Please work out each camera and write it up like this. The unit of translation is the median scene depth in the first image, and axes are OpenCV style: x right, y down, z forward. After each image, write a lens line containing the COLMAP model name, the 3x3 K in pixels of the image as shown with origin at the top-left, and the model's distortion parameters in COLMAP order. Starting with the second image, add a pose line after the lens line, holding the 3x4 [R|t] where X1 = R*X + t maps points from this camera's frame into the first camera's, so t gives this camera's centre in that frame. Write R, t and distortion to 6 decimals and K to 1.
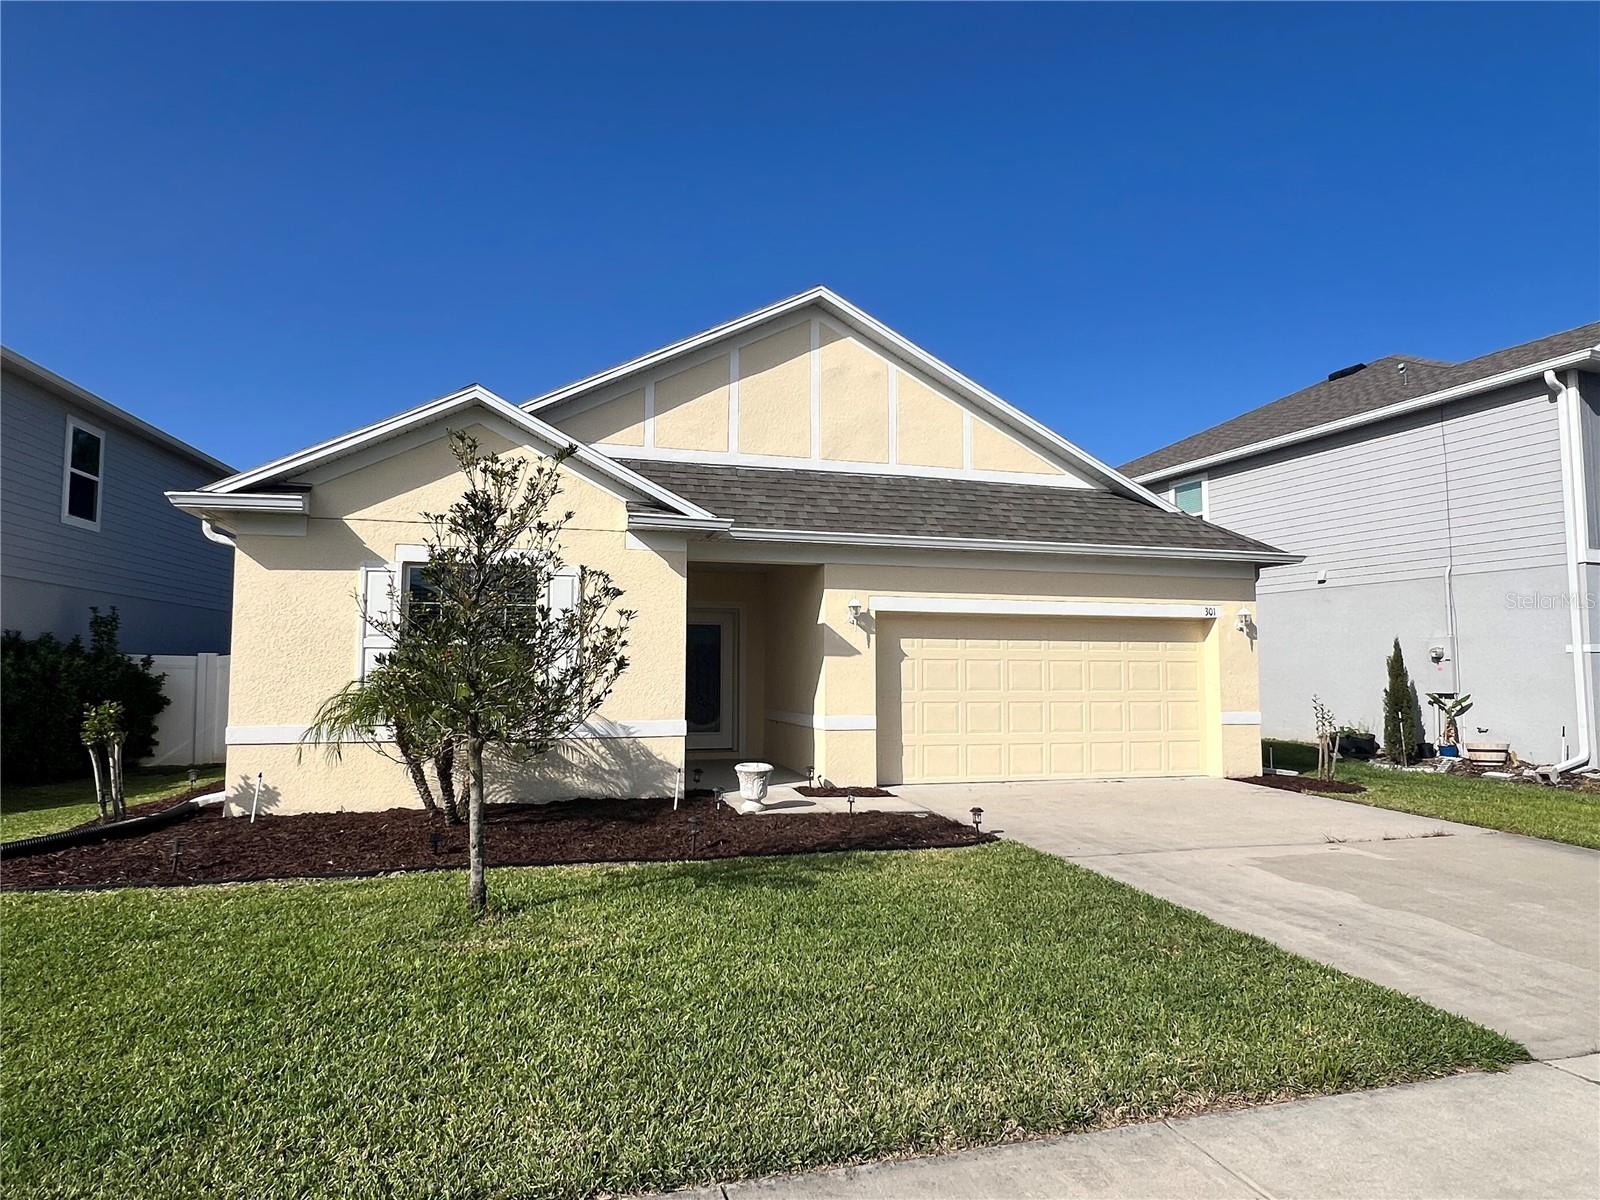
lens RADIAL K [[930.7, 0, 797.3], [0, 930.7, 594.8], [0, 0, 1]] dist [0.001284, -0.000514]
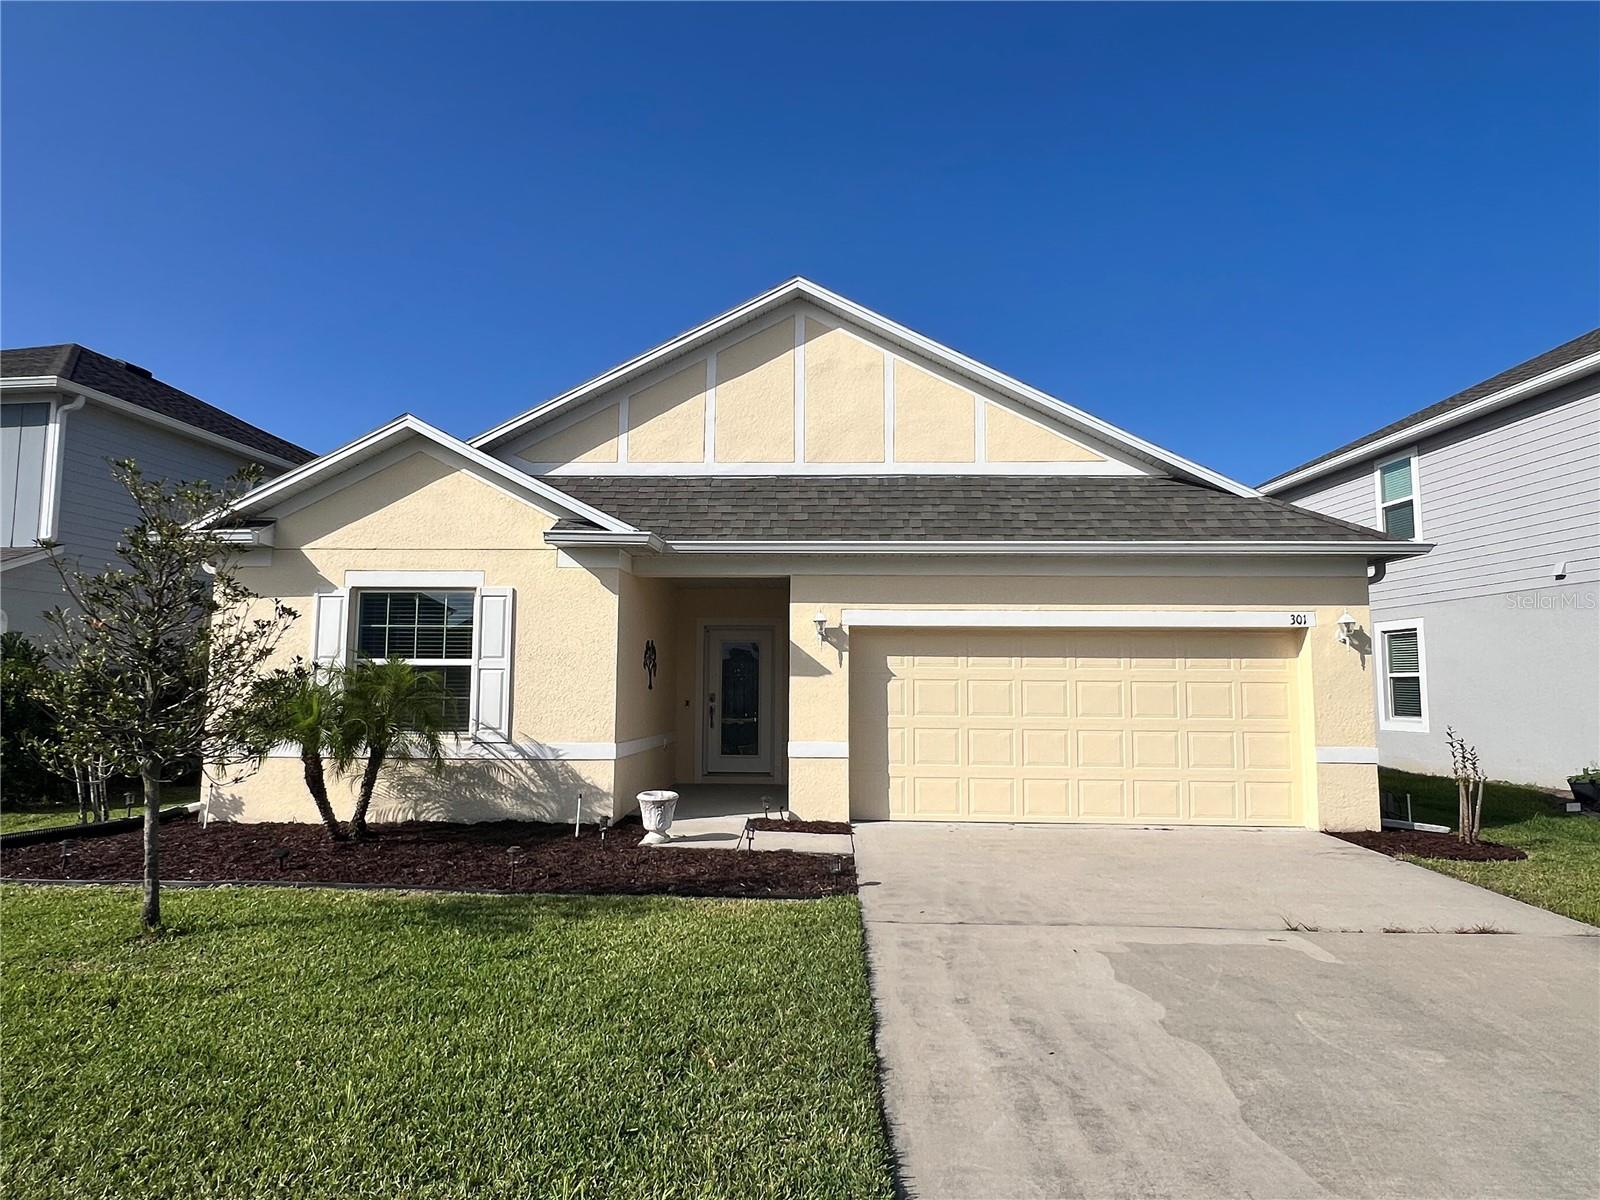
lens RADIAL K [[930.7, 0, 799.6], [0, 930.7, 598.2], [0, 0, 1]] dist [0.001284, -0.000514]
pose [[0.950743, -0.027103, -0.308792, 0.316593], [0.021659, 0.999544, -0.021045, 0.008445], [0.309222, 0.013320, 0.950897, 0.126971]]
